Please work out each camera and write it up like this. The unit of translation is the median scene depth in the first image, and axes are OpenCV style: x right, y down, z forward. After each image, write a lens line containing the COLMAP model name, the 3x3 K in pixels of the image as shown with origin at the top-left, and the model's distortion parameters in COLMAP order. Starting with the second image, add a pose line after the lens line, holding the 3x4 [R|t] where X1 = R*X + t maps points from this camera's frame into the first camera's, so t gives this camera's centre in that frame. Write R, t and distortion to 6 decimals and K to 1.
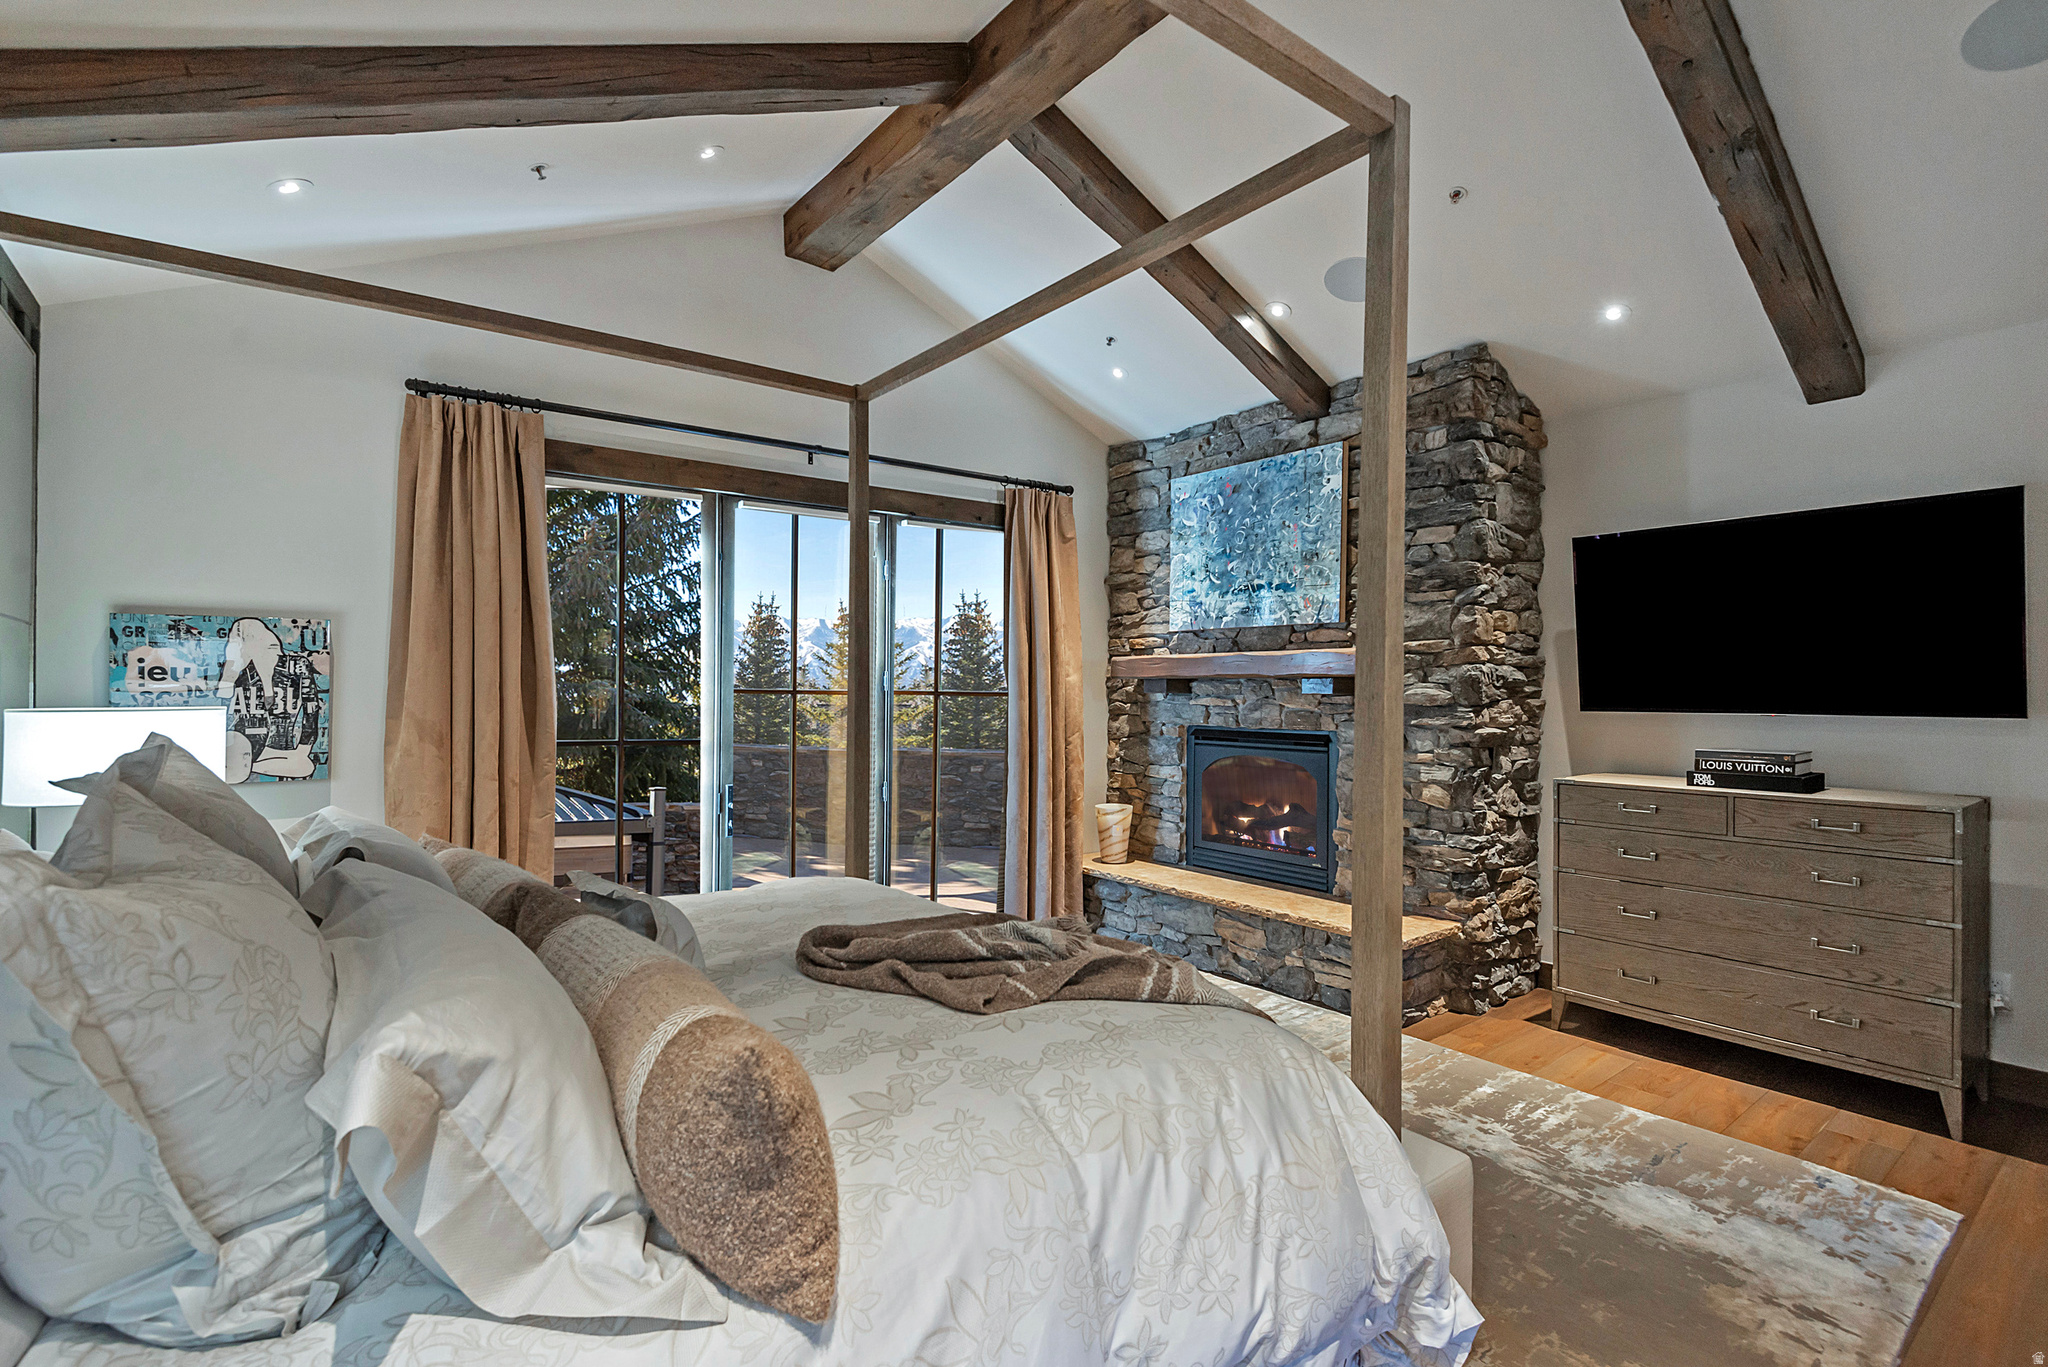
lens RADIAL K [[950.8, 0, 1032.3], [0, 950.8, 680.2], [0, 0, 1]] dist [0.048783, -0.037085]
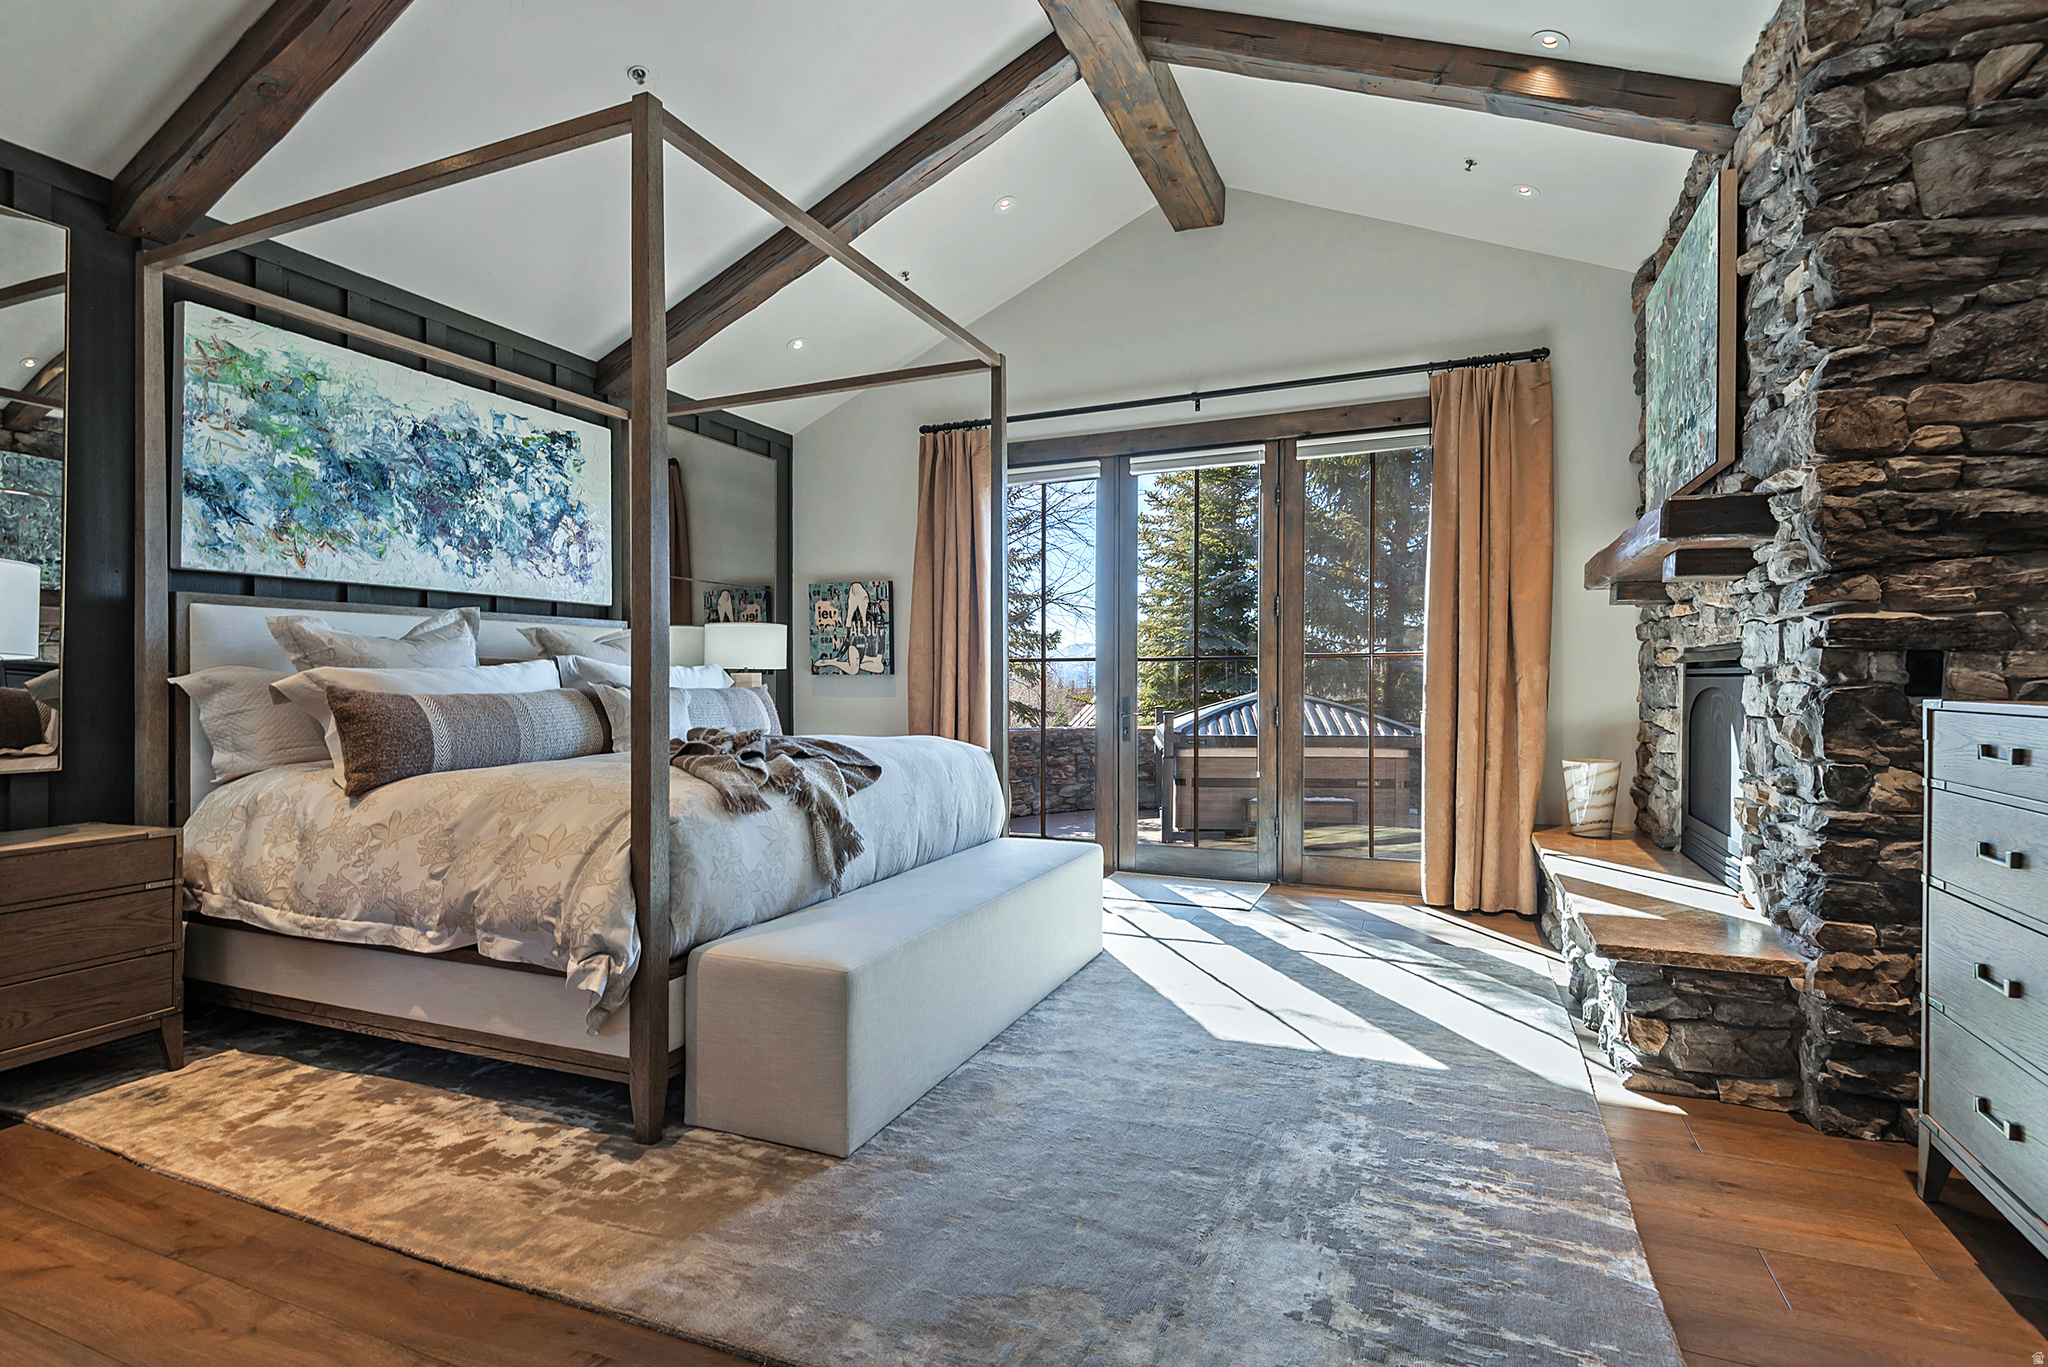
lens RADIAL K [[967.4, 0, 1024.0], [0, 967.4, 683.5], [0, 0, 1]] dist [0.033390, -0.023355]
pose [[0.479055, 0.011169, -0.877714, 0.660449], [0.003436, 0.999888, 0.014600, 0.070313], [0.877778, -0.010010, 0.478963, 0.294158]]
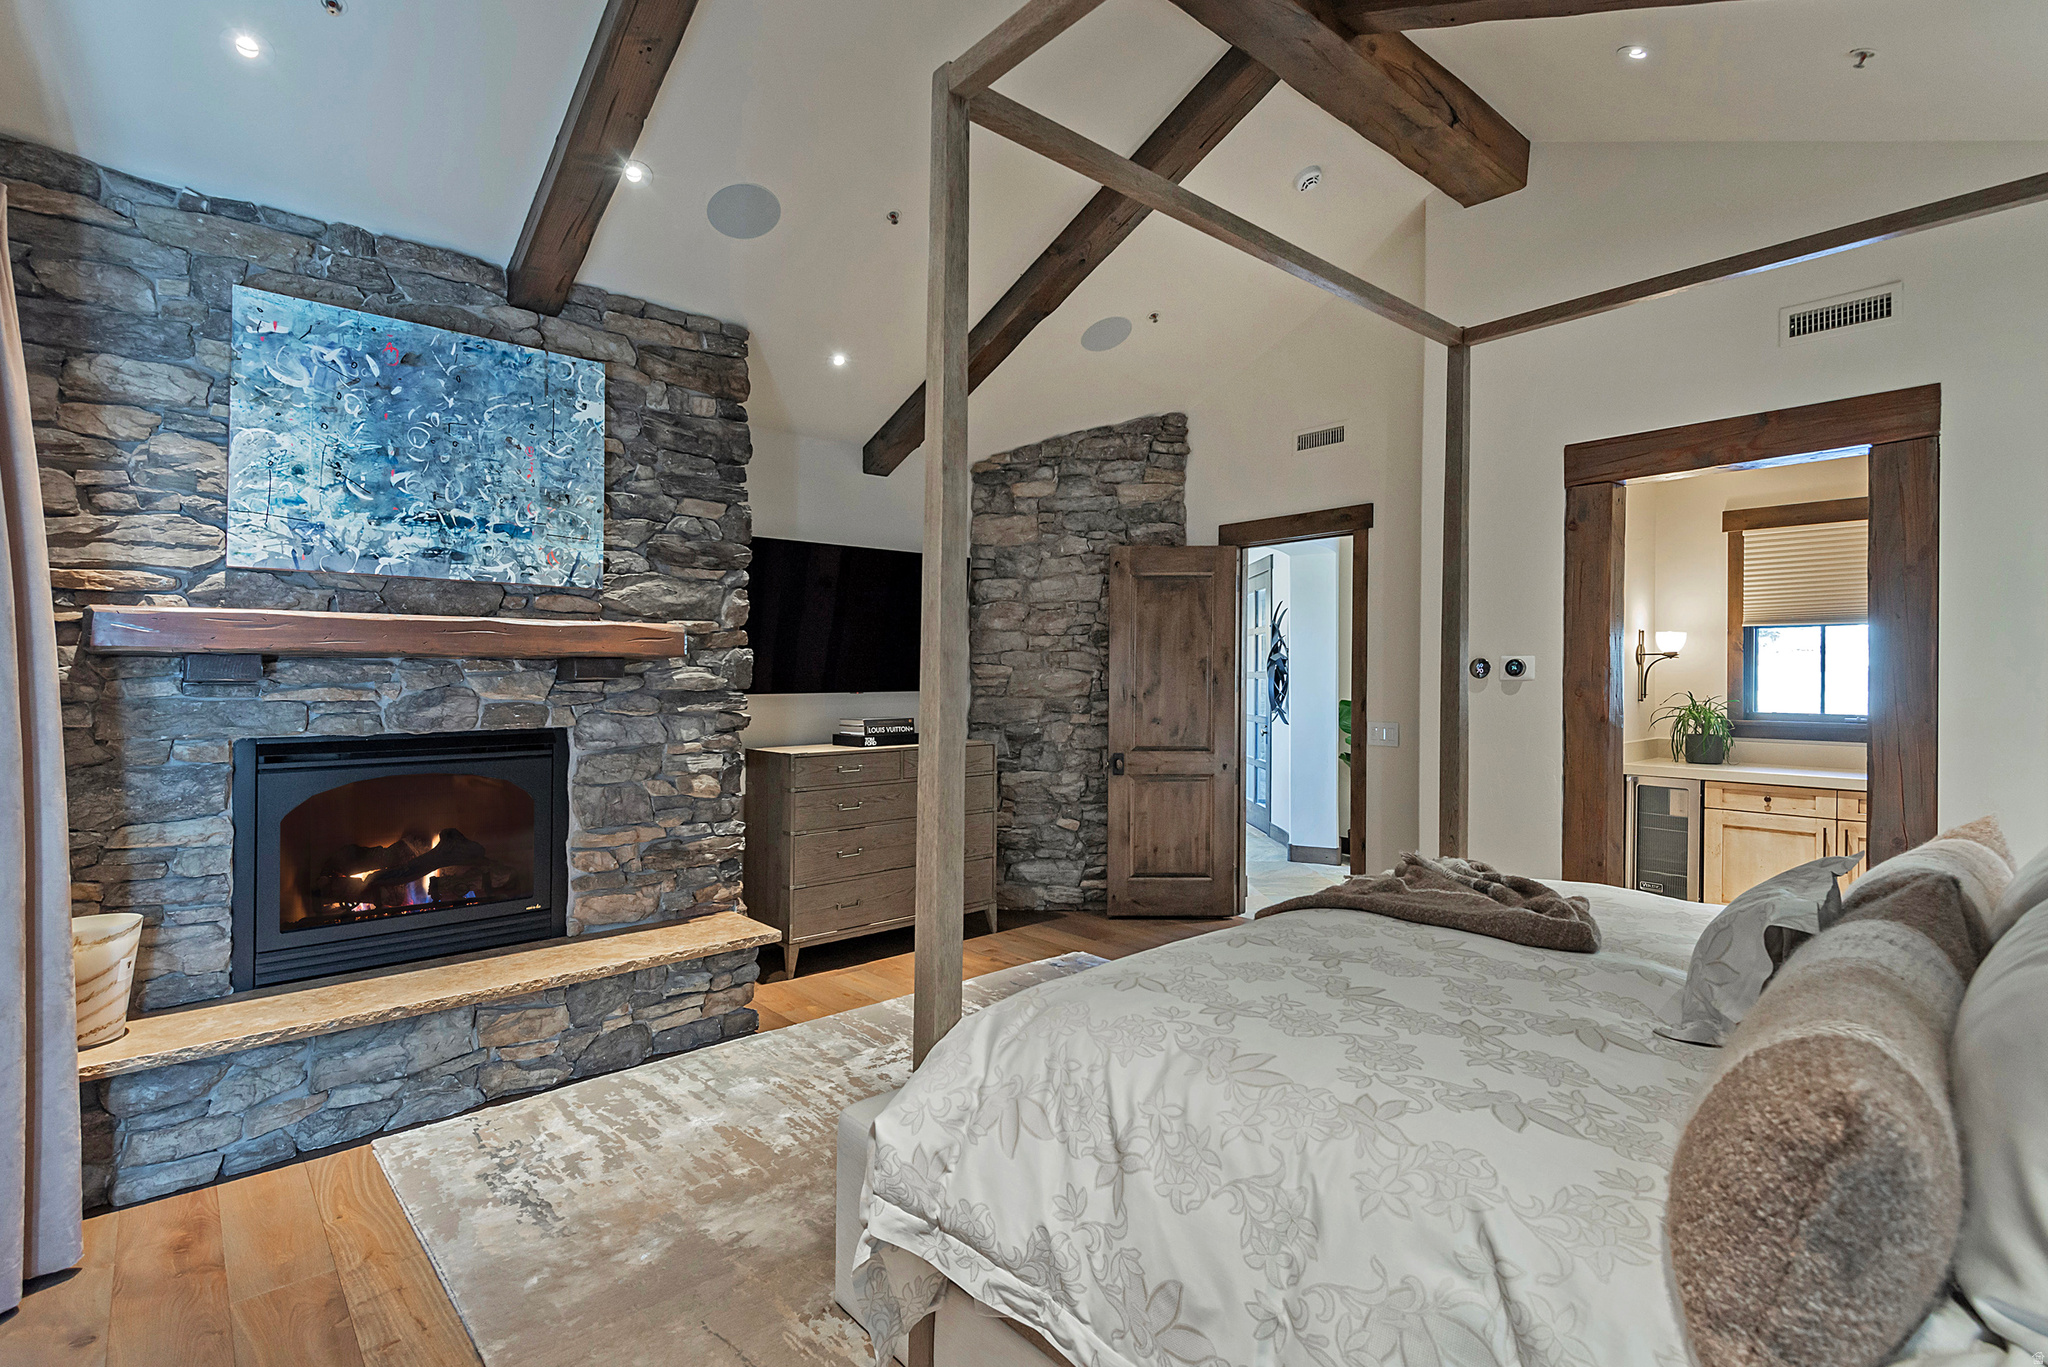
lens RADIAL K [[967.4, 0, 1024.0], [0, 967.4, 683.5], [0, 0, 1]] dist [0.033390, -0.023355]
pose [[-0.055979, -0.007846, 0.998401, -0.512227], [-0.006393, 0.999951, 0.007499, 0.009707], [-0.998411, -0.005963, -0.056027, 0.689952]]
